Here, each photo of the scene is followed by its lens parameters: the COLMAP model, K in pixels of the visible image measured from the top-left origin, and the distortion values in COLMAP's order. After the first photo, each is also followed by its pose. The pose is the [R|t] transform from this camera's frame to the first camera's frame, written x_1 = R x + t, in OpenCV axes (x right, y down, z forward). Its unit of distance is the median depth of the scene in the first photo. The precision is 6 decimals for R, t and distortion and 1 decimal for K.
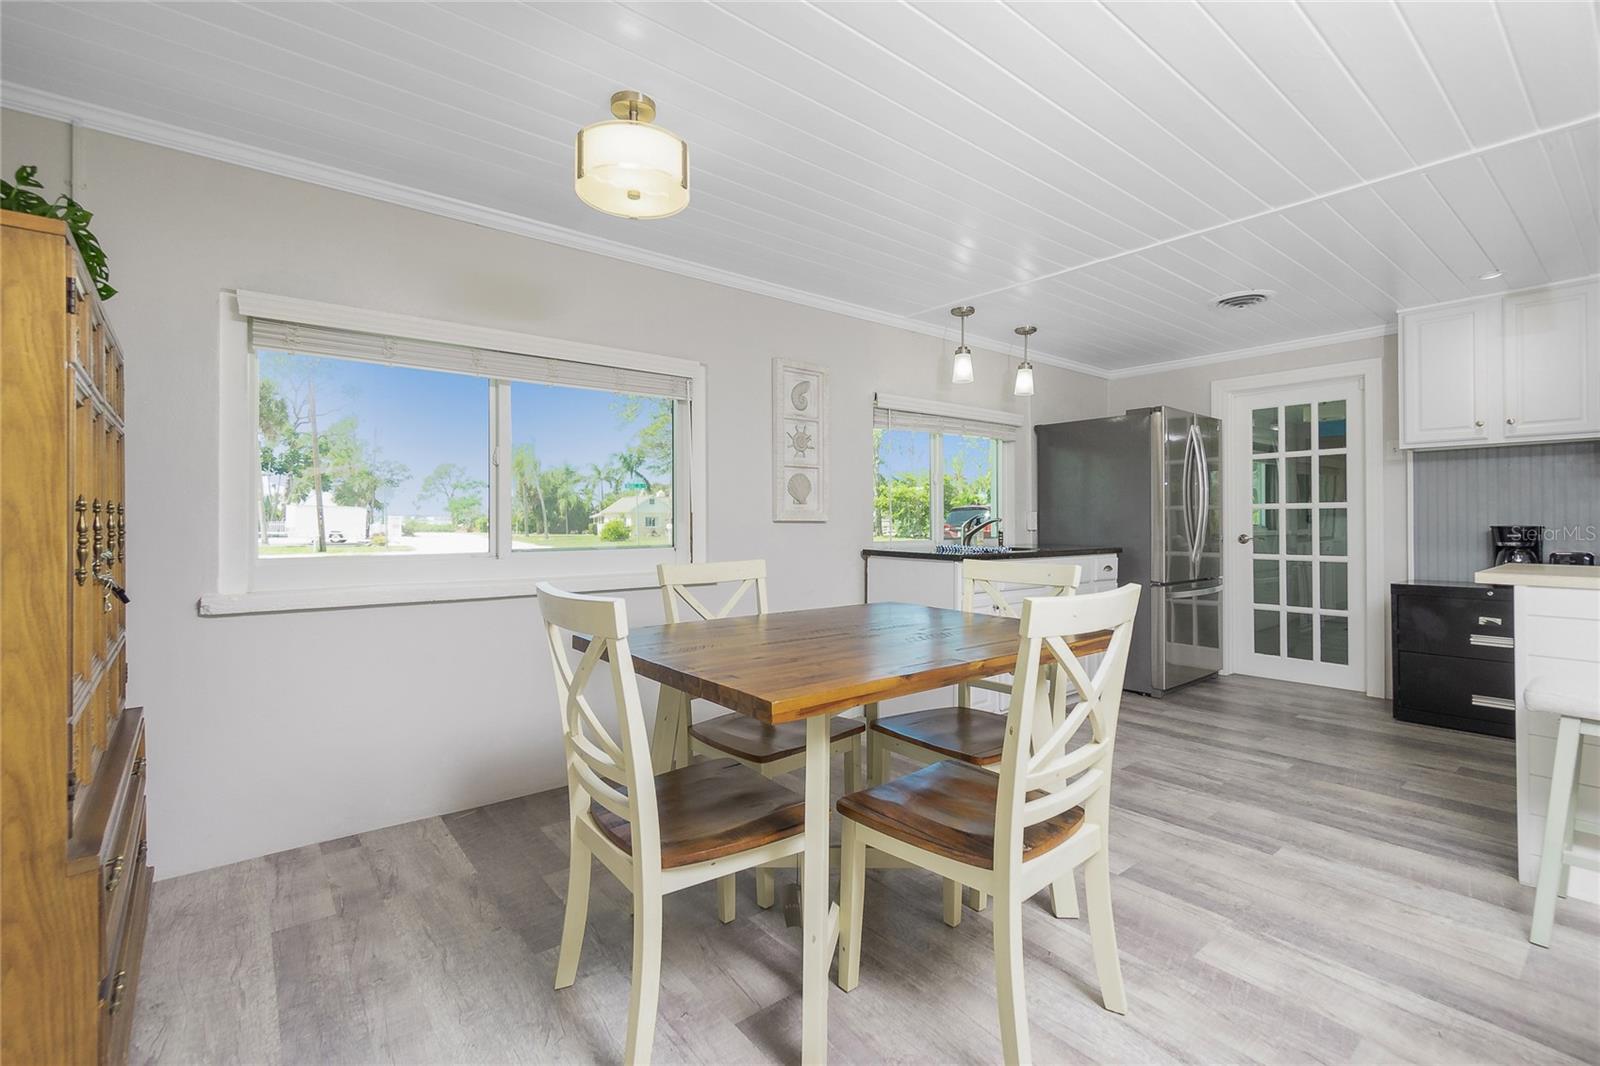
lens RADIAL K [[708.1, 0, 805.1], [0, 708.1, 516.7], [0, 0, 1]] dist [0.012906, 0.000958]
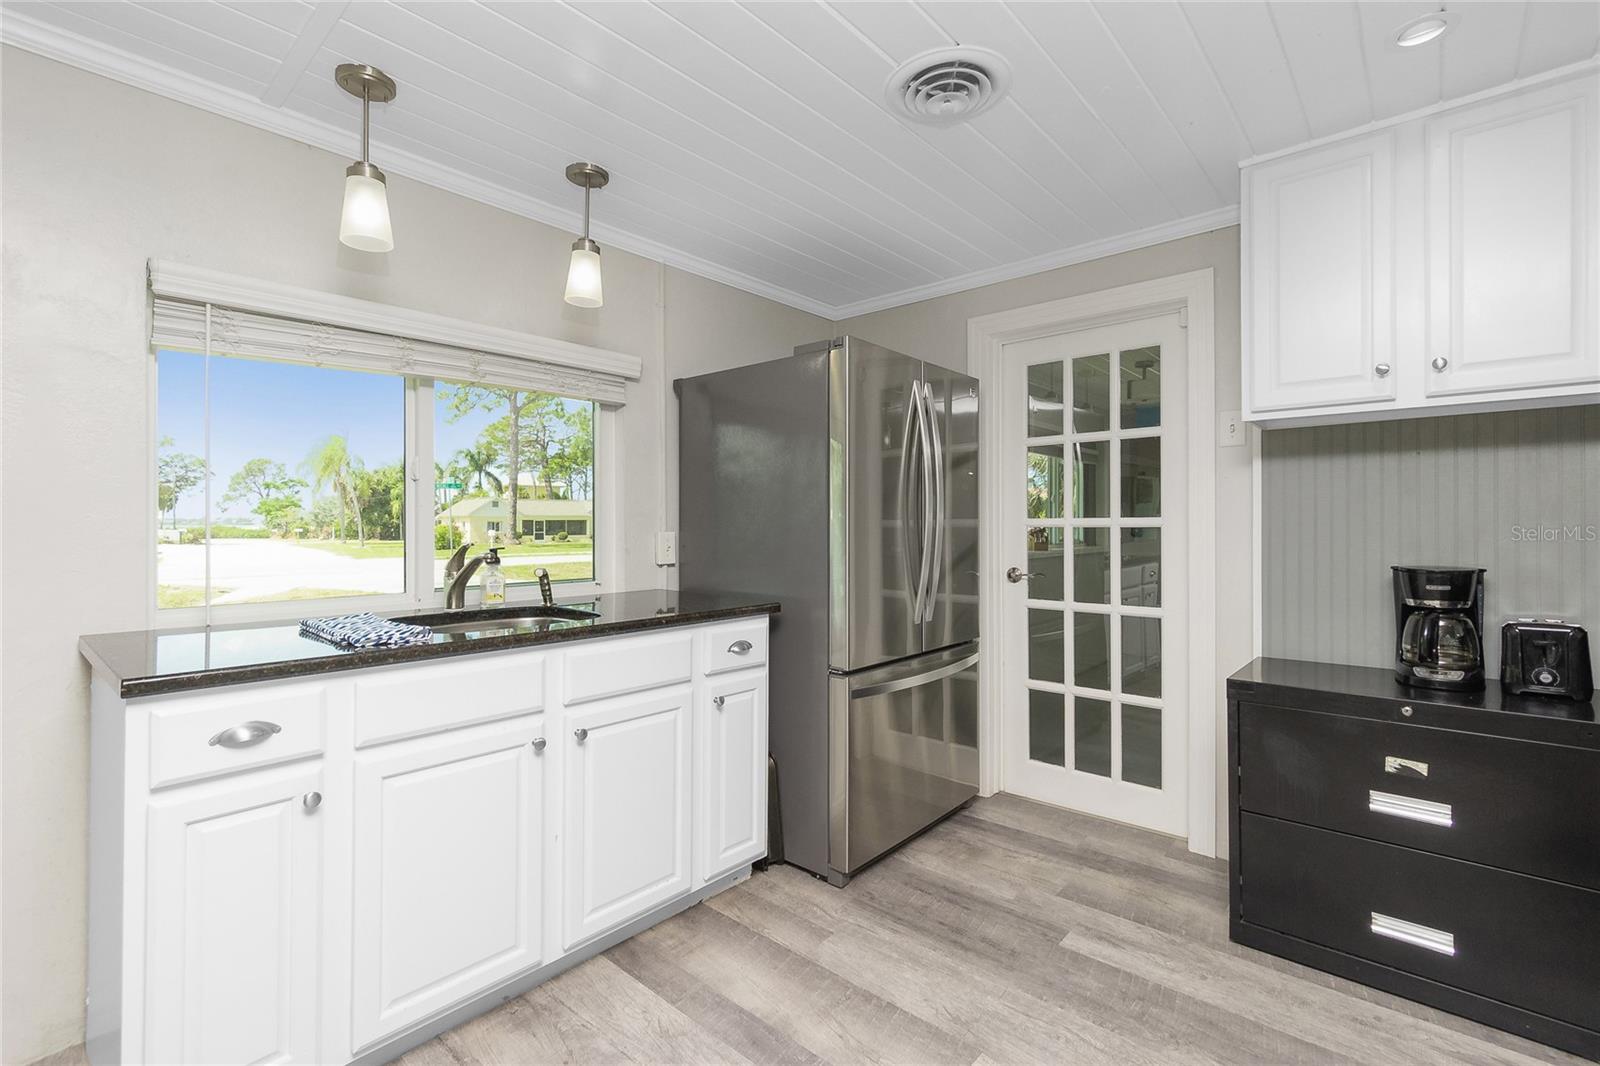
lens RADIAL K [[708.1, 0, 812.4], [0, 708.1, 525.1], [0, 0, 1]] dist [0.012906, 0.000958]
pose [[0.986048, -0.000644, 0.166463, 0.358429], [-0.000638, 0.999971, 0.007648, -0.017608], [-0.166463, -0.007647, 0.986018, 0.444139]]
